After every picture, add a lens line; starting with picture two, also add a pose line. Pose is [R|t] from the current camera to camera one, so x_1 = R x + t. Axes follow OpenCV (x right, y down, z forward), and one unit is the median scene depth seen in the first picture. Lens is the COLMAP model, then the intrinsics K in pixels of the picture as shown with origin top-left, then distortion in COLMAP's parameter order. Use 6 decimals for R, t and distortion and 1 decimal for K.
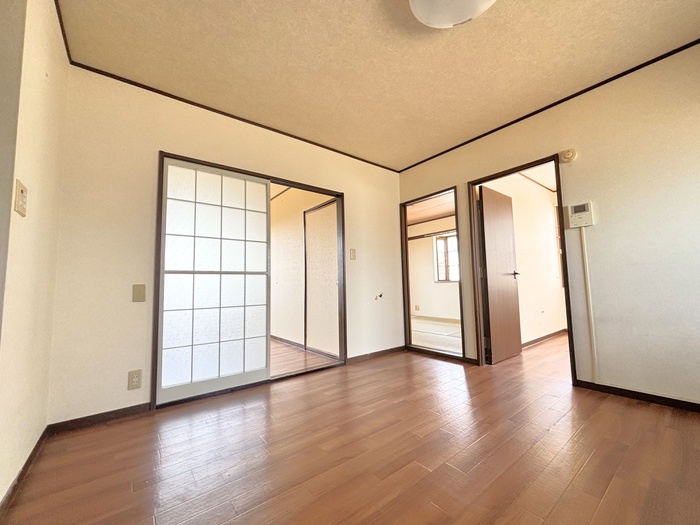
lens RADIAL K [[285.8, 0, 350.0], [0, 285.8, 265.8], [0, 0, 1]] dist [-0.006574, 0.000524]
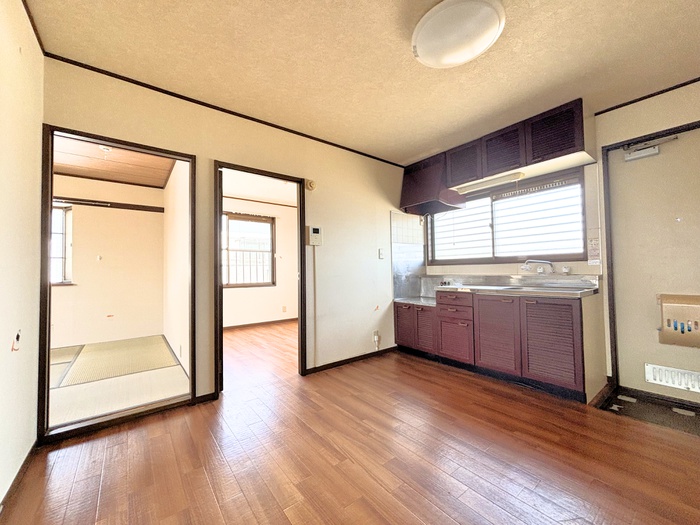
lens RADIAL K [[285.8, 0, 342.7], [0, 285.8, 262.4], [0, 0, 1]] dist [-0.006574, 0.000524]
pose [[-0.001084, 0.047888, 0.998852, -0.448829], [-0.059513, 0.997079, -0.047868, -0.007146], [-0.998227, -0.059497, 0.001770, 0.871307]]
